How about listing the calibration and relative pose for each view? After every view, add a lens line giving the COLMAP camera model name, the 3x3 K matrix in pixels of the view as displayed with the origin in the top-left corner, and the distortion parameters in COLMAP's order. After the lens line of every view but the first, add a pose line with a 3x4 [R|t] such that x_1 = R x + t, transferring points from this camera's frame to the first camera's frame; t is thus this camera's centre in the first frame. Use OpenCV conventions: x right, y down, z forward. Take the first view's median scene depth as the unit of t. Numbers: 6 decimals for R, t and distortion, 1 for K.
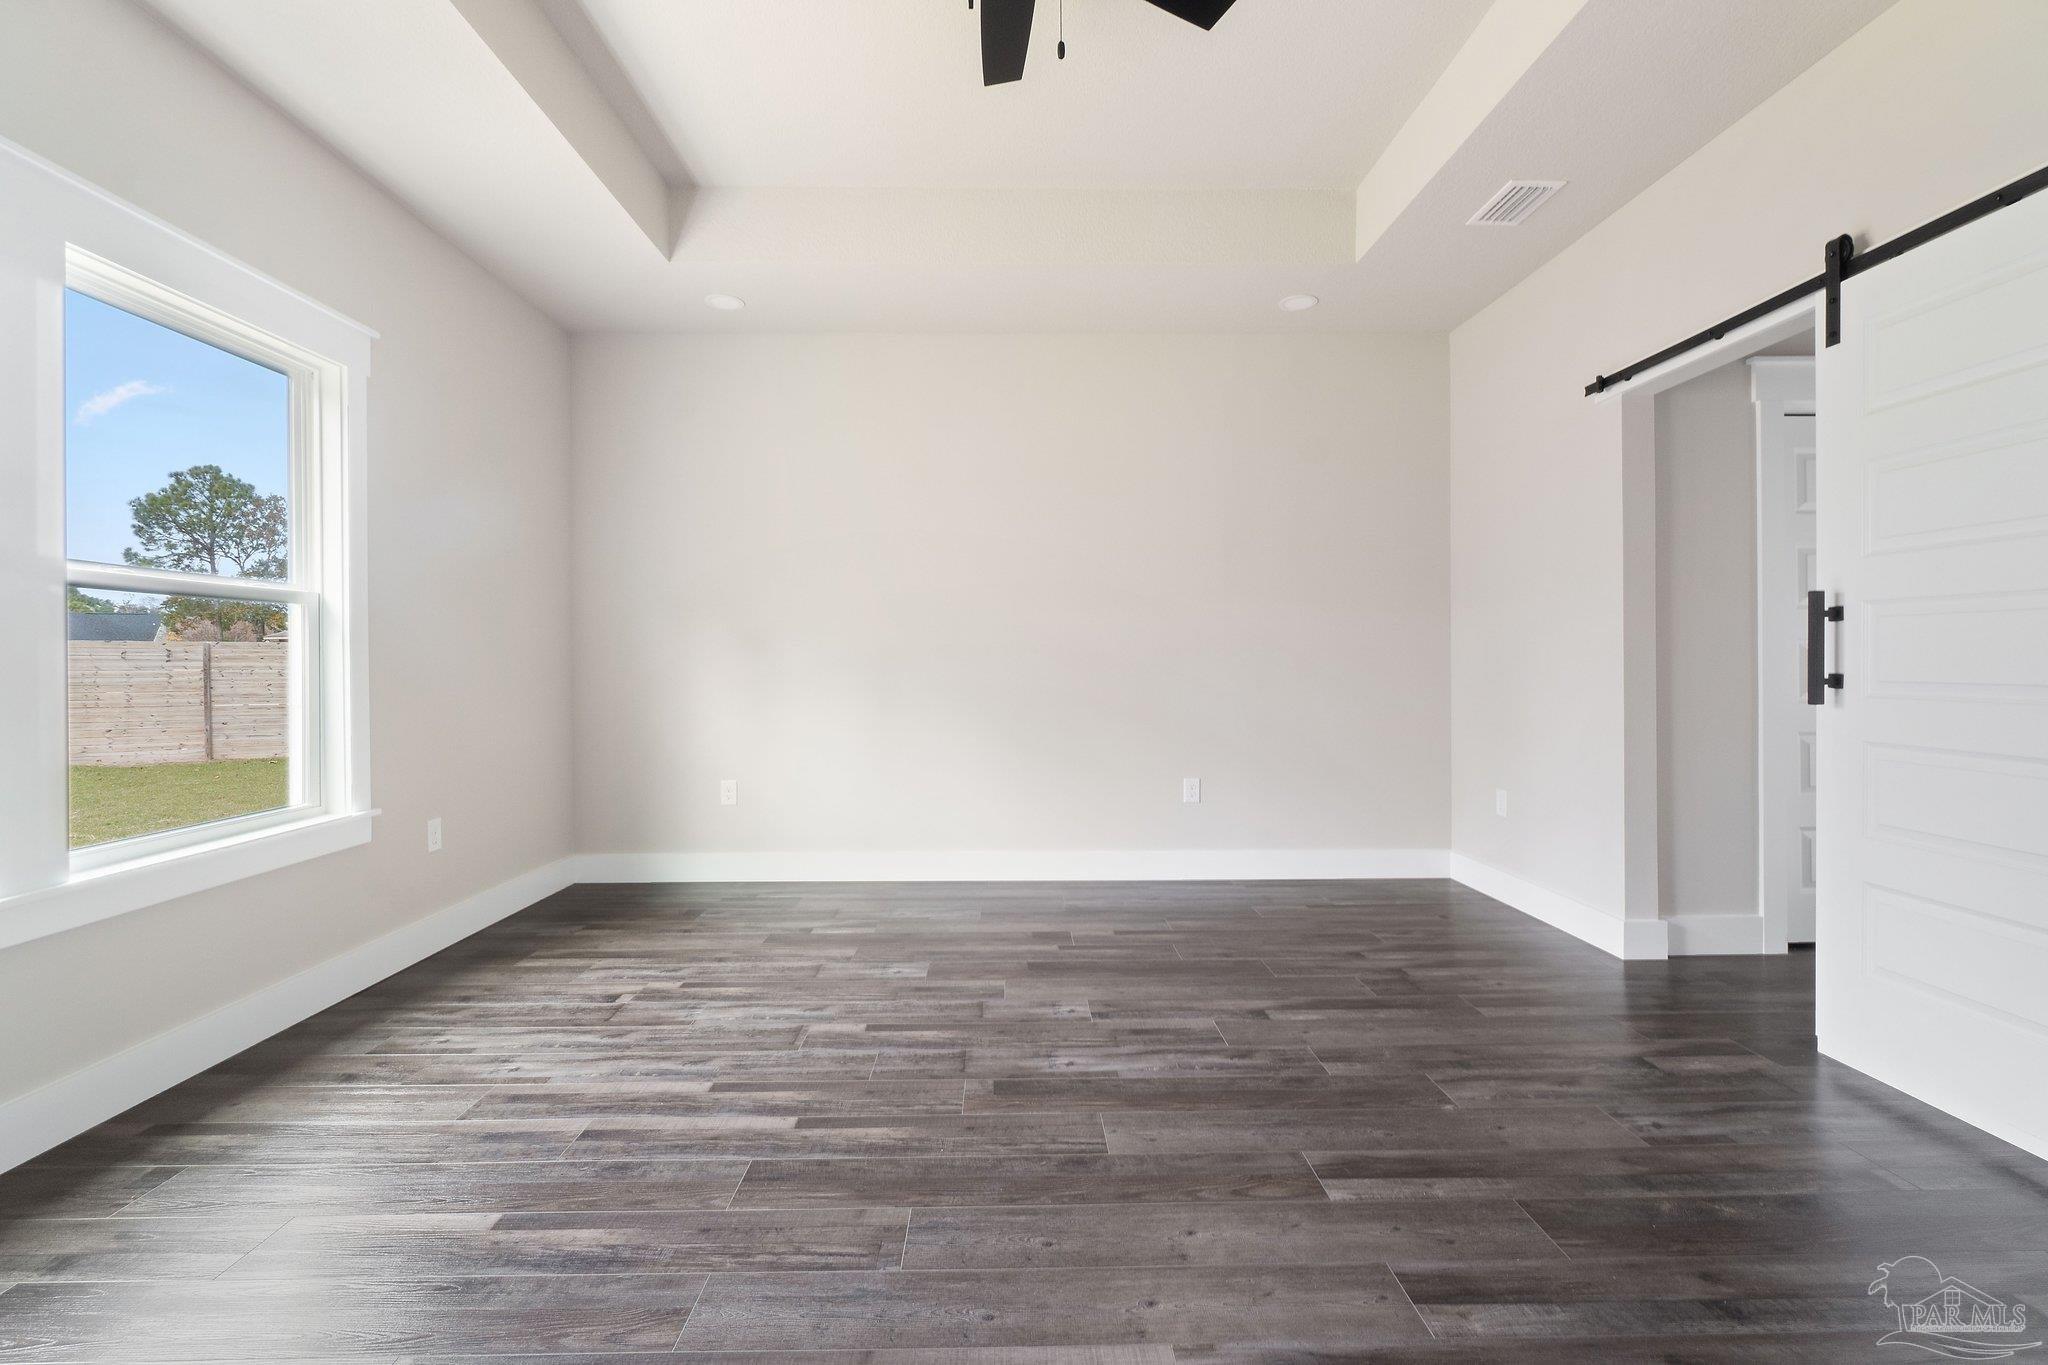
lens RADIAL K [[883.2, 0, 1018.7], [0, 883.2, 664.0], [0, 0, 1]] dist [-0.004089, -0.000231]
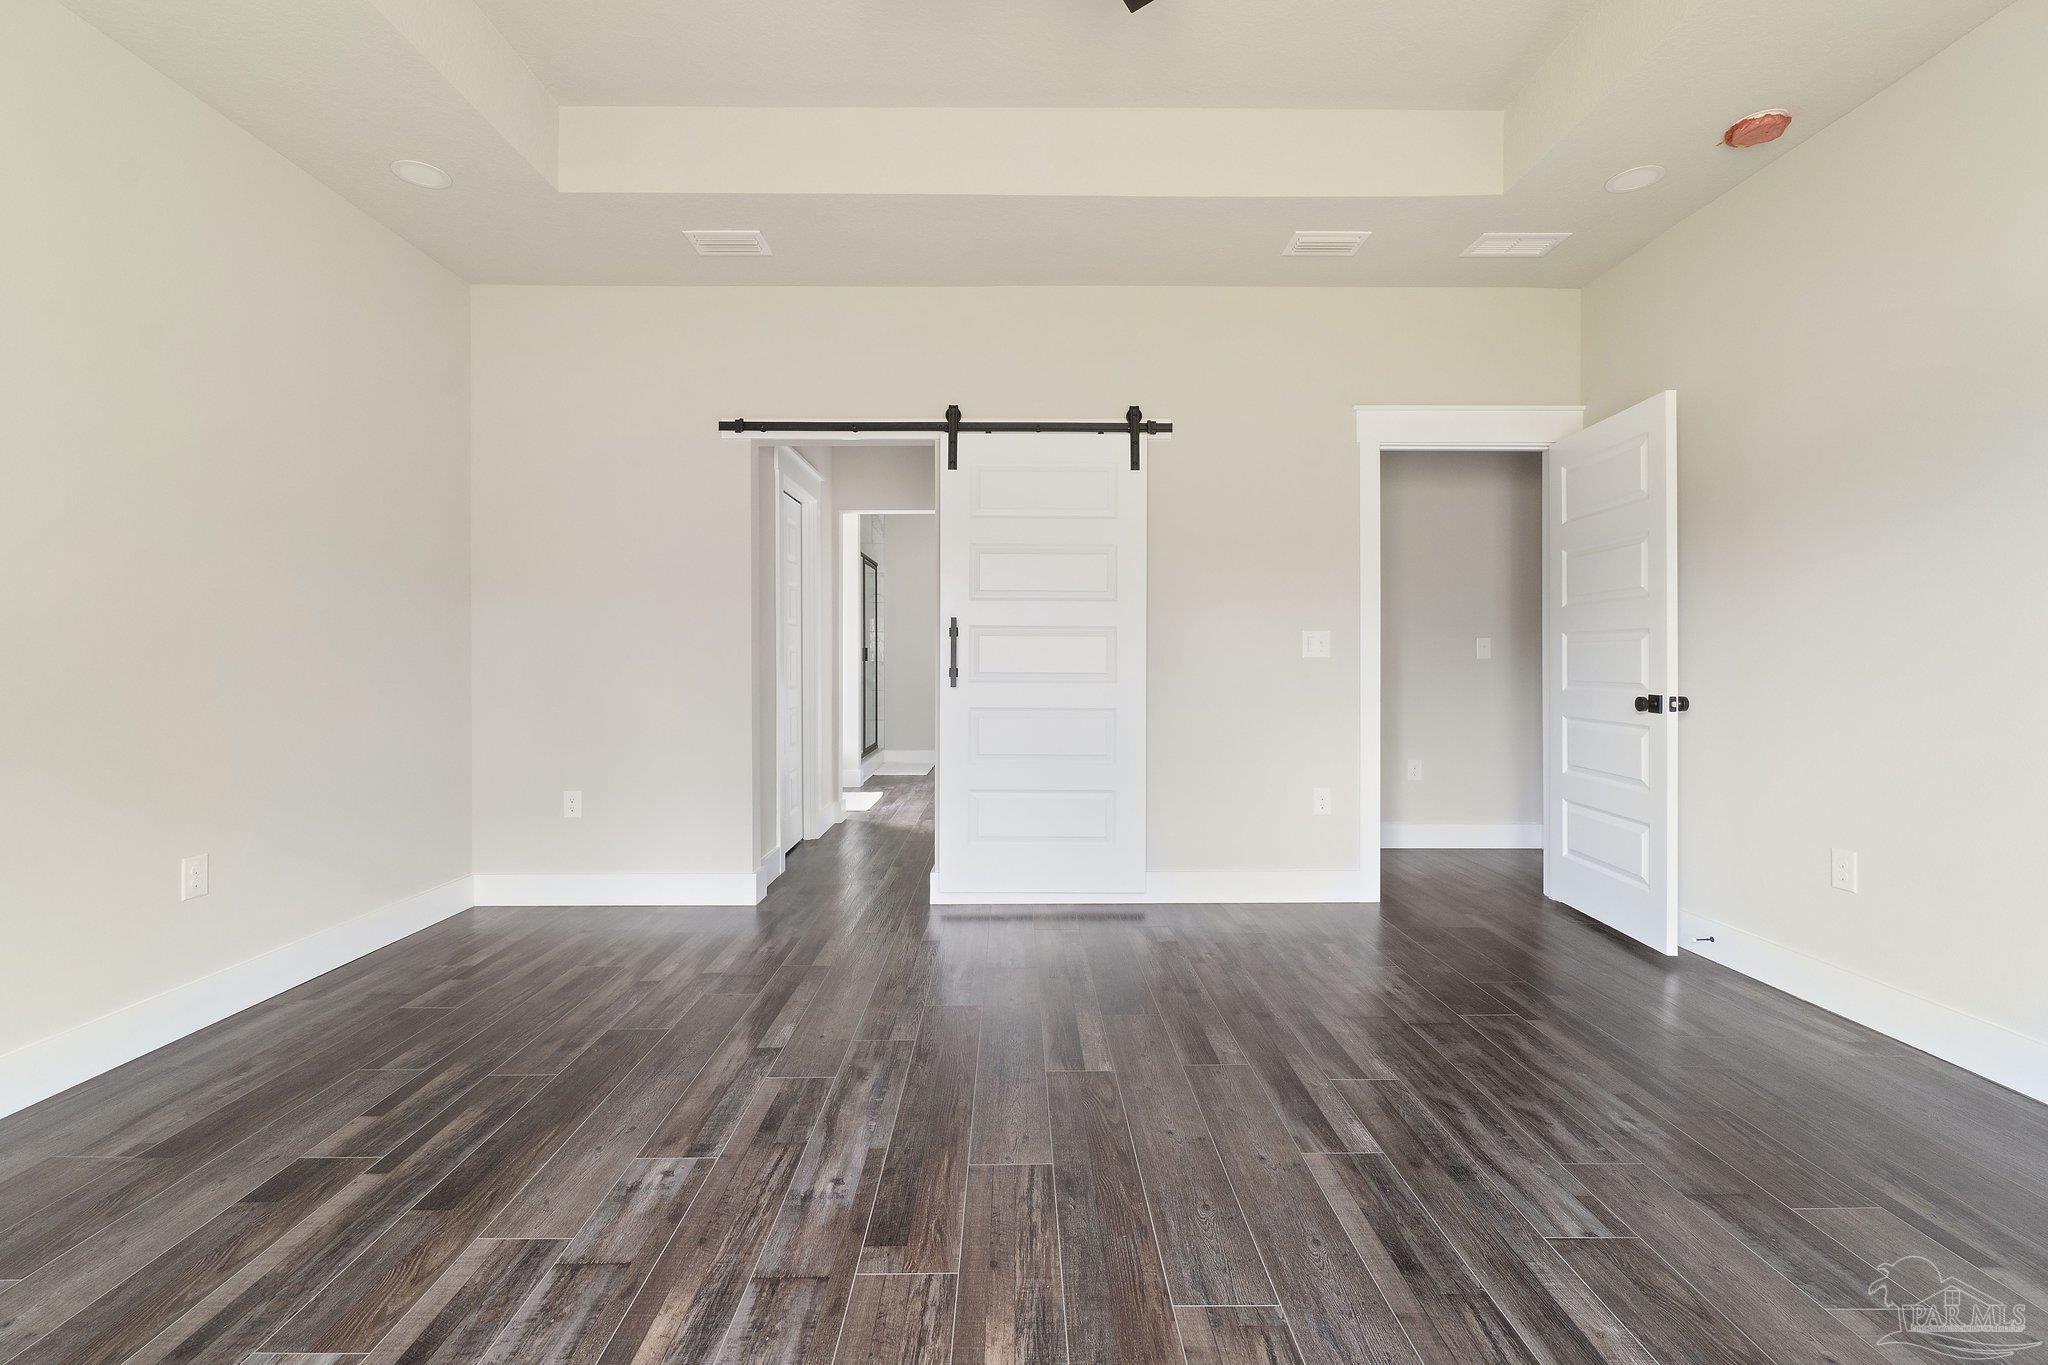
lens RADIAL K [[877.4, 0, 1021.0], [0, 877.4, 668.0], [0, 0, 1]] dist [-0.005157, -0.000261]
pose [[0.010420, -0.005714, 0.999929, -0.721871], [0.001249, 0.999983, 0.005701, 0.001998], [-0.999945, 0.001189, 0.010427, 0.857569]]
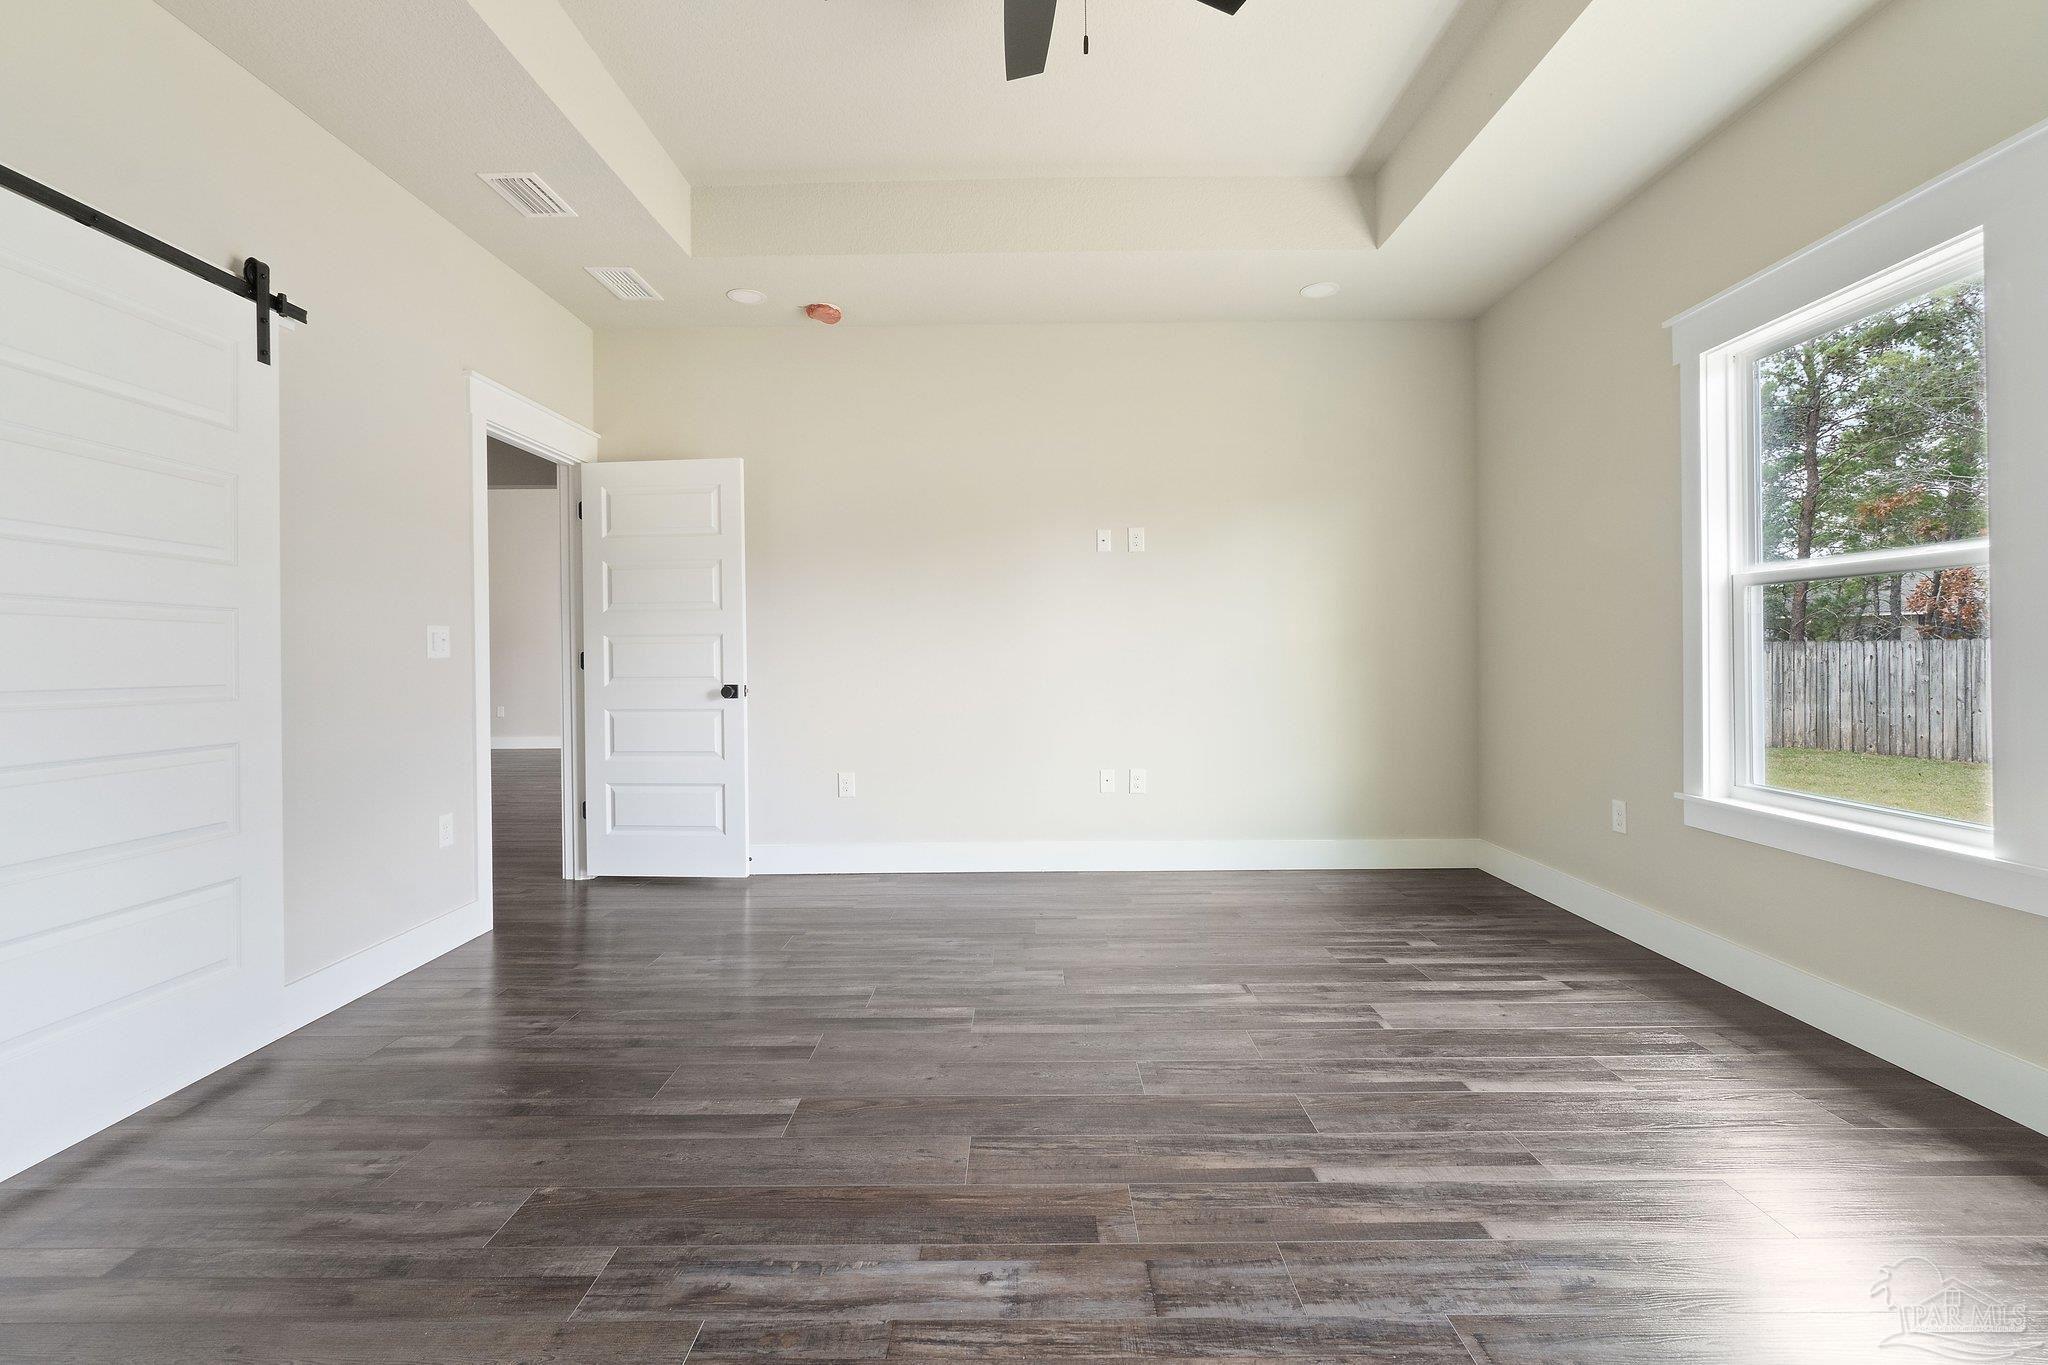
lens RADIAL K [[883.2, 0, 1018.7], [0, 883.2, 664.0], [0, 0, 1]] dist [-0.004089, -0.000231]
pose [[-0.999590, 0.013031, 0.025479, 0.011839], [0.013289, 0.999862, 0.009988, -0.000354], [-0.025345, 0.010322, -0.999625, 1.687487]]
